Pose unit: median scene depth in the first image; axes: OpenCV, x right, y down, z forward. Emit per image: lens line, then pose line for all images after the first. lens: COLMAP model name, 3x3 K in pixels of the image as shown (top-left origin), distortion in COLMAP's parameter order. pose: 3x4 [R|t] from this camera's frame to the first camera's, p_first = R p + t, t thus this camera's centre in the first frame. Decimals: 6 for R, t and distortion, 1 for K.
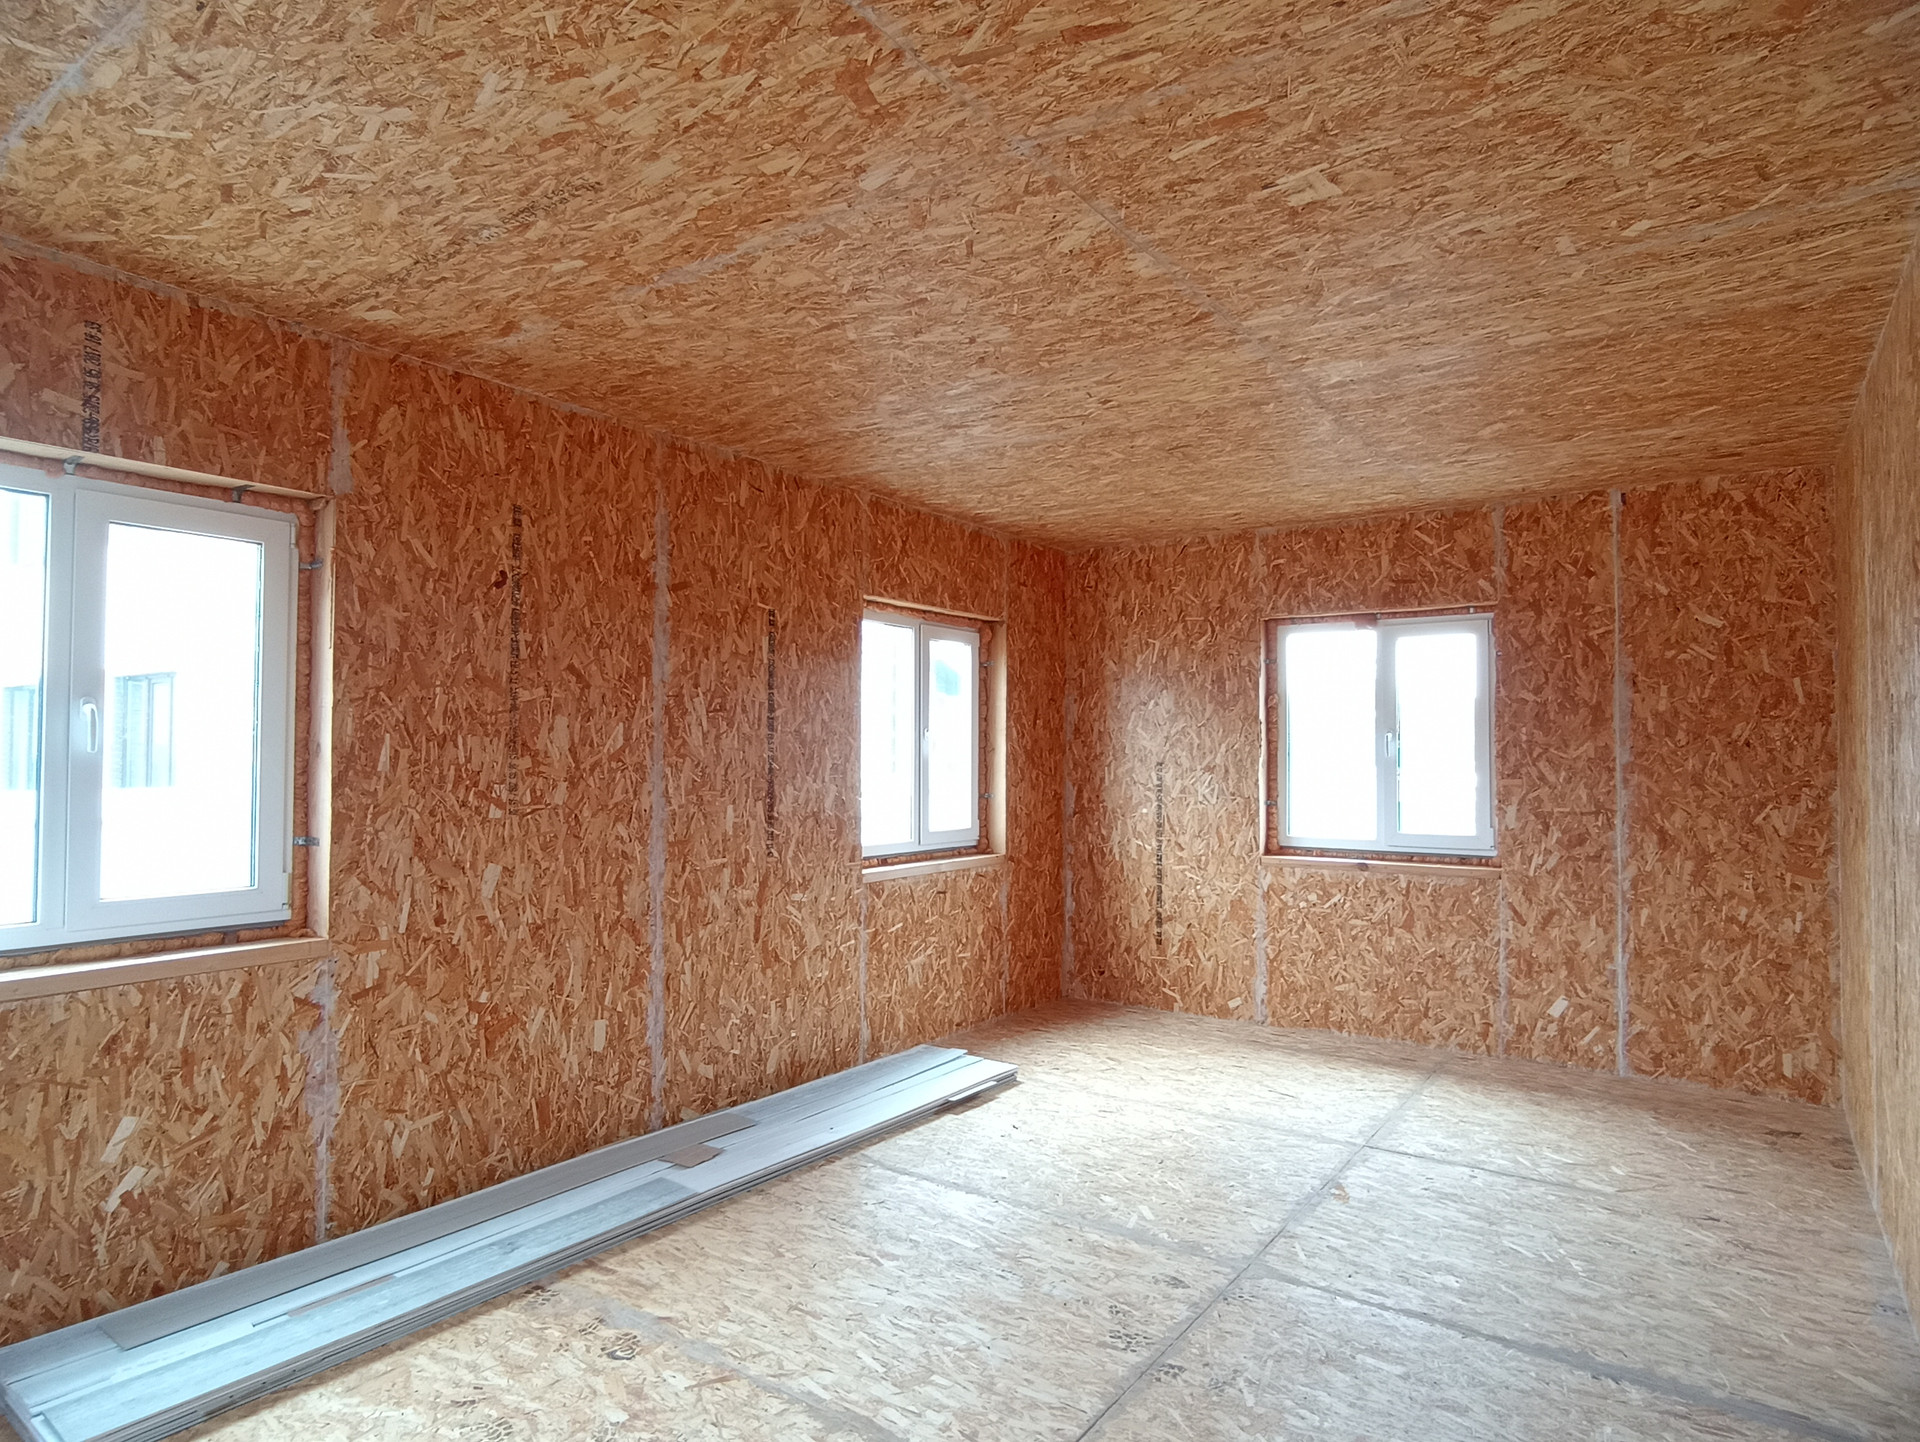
lens RADIAL K [[1611.4, 0, 960.0], [0, 1611.4, 721.0], [0, 0, 1]] dist [-0.118403, 0.001516]
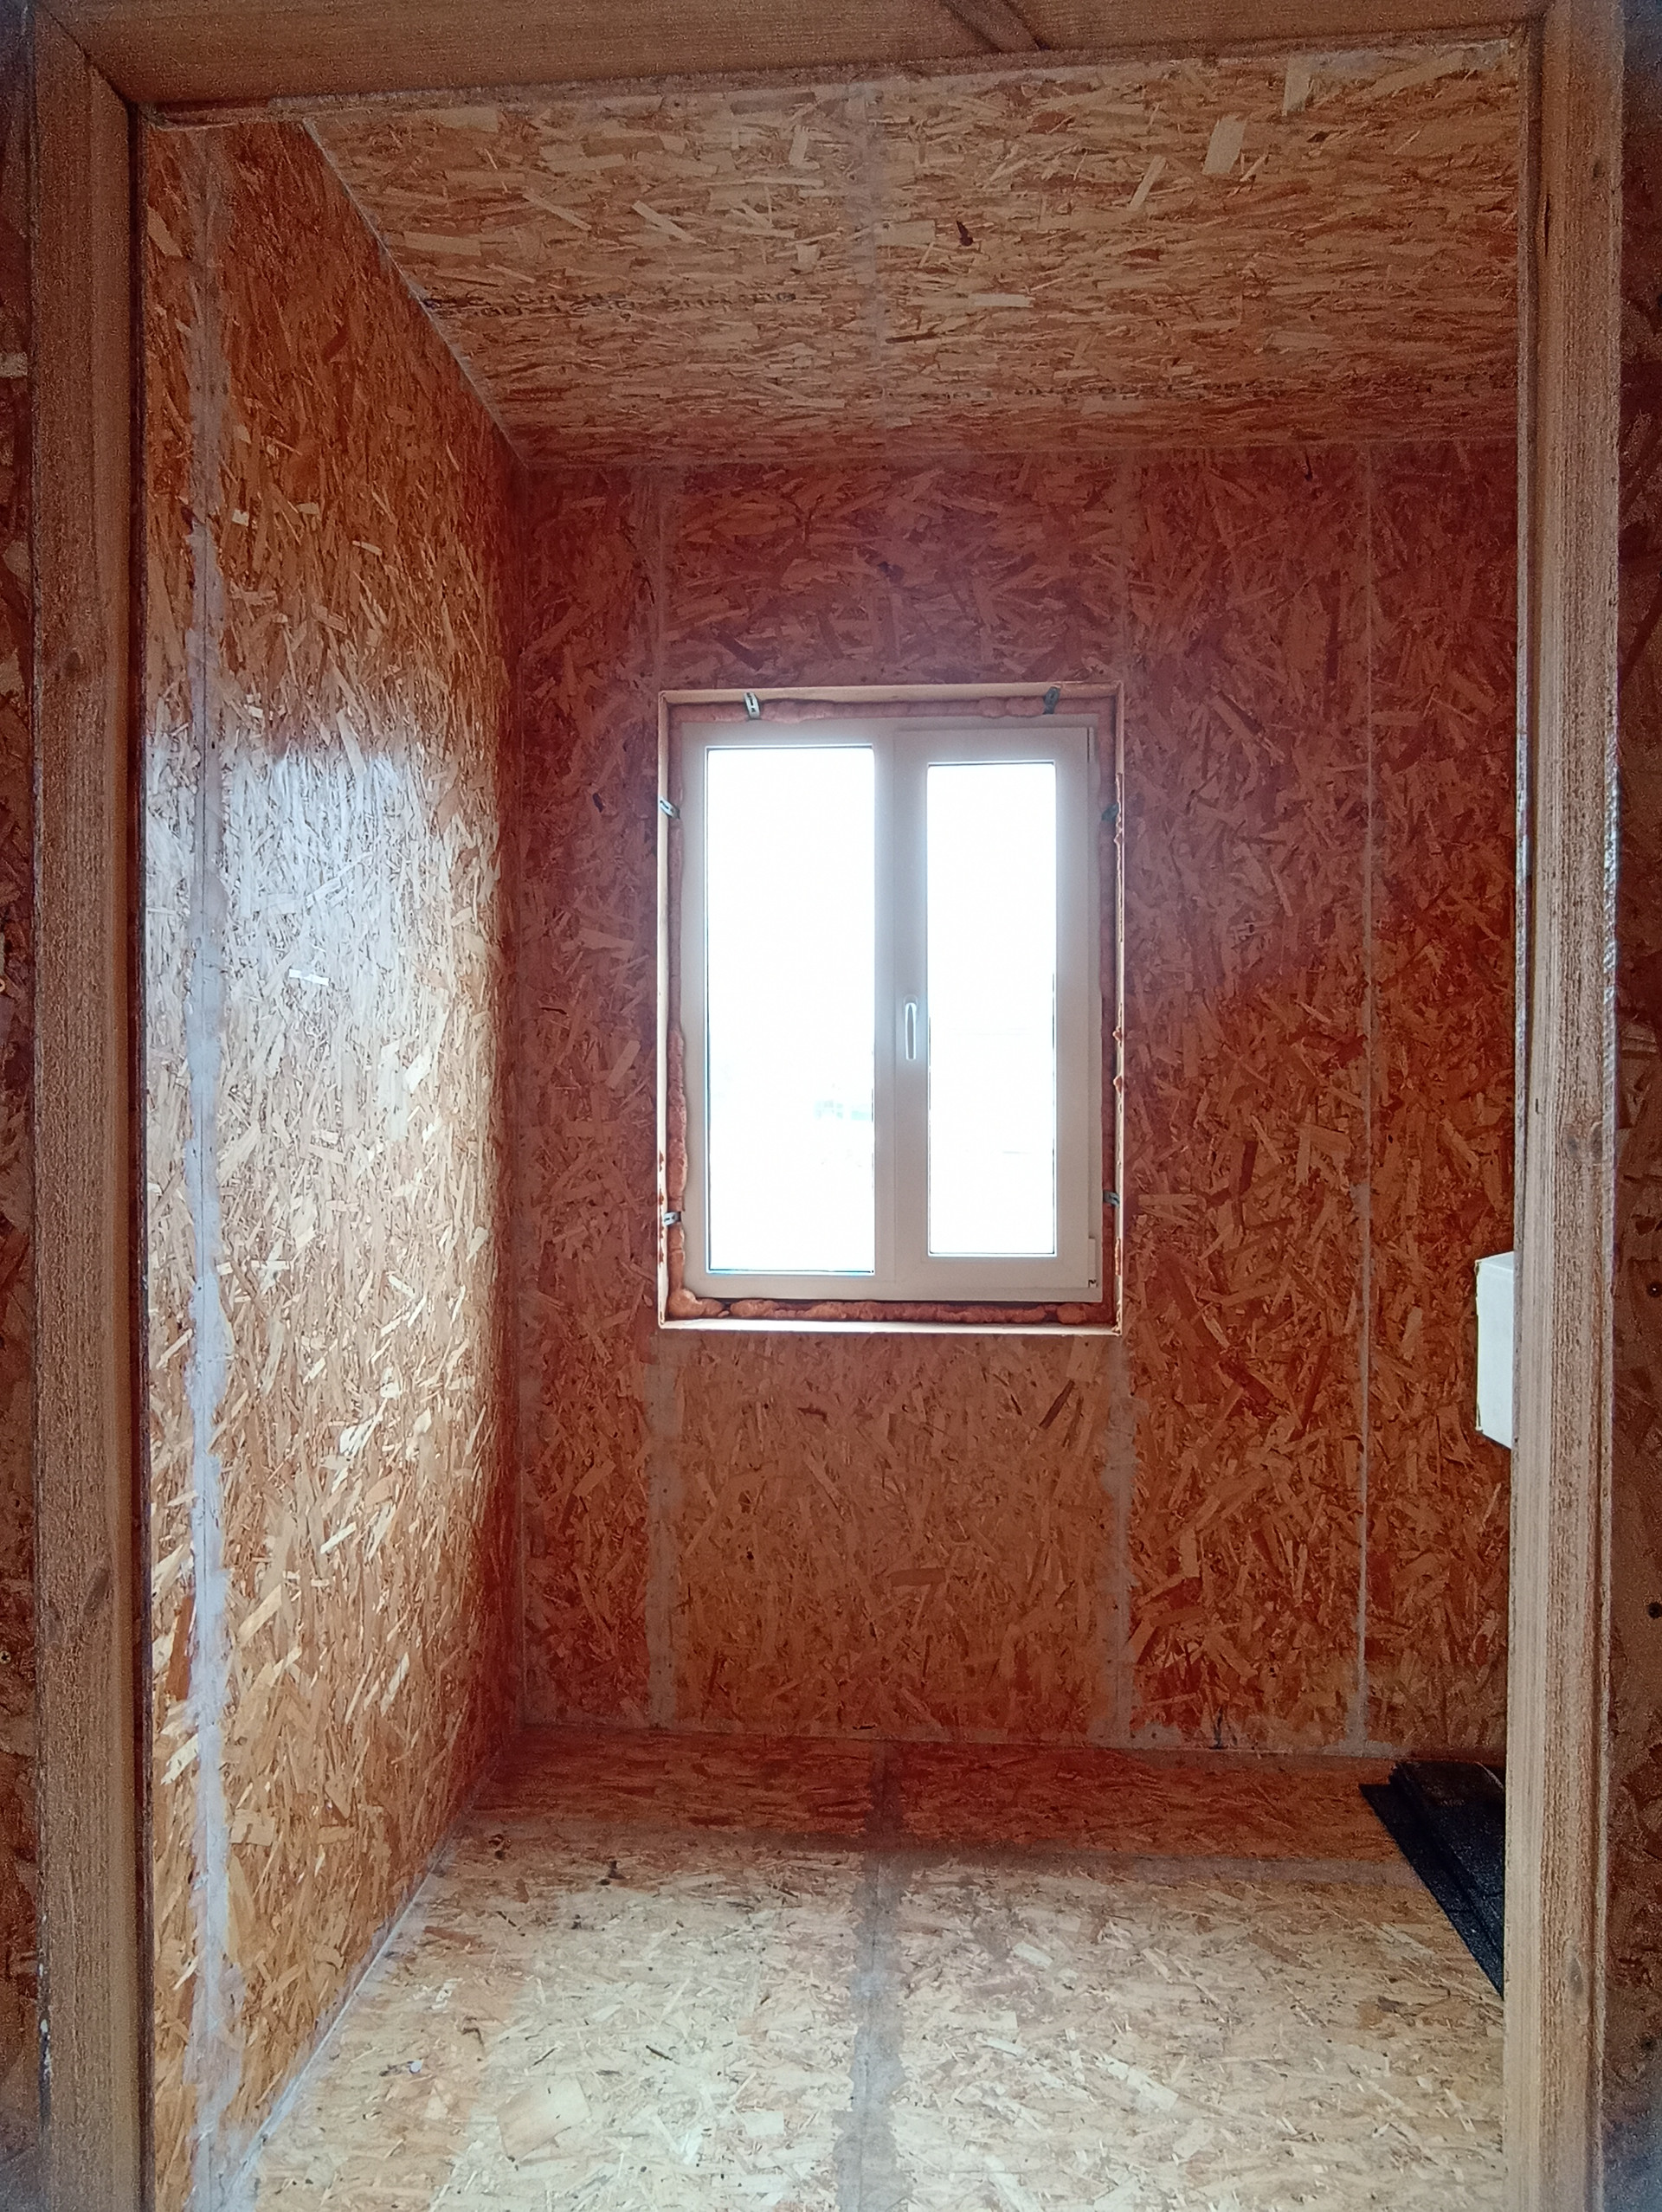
lens RADIAL K [[1856.7, 0, 831.0], [0, 1856.7, 1106.0], [0, 0, 1]] dist [-0.118403, 0.001516]
pose [[0.324004, 0.021020, -0.945822, 0.344242], [0.019644, 0.999388, 0.028939, 0.016010], [0.945852, -0.027956, 0.323393, 0.699005]]
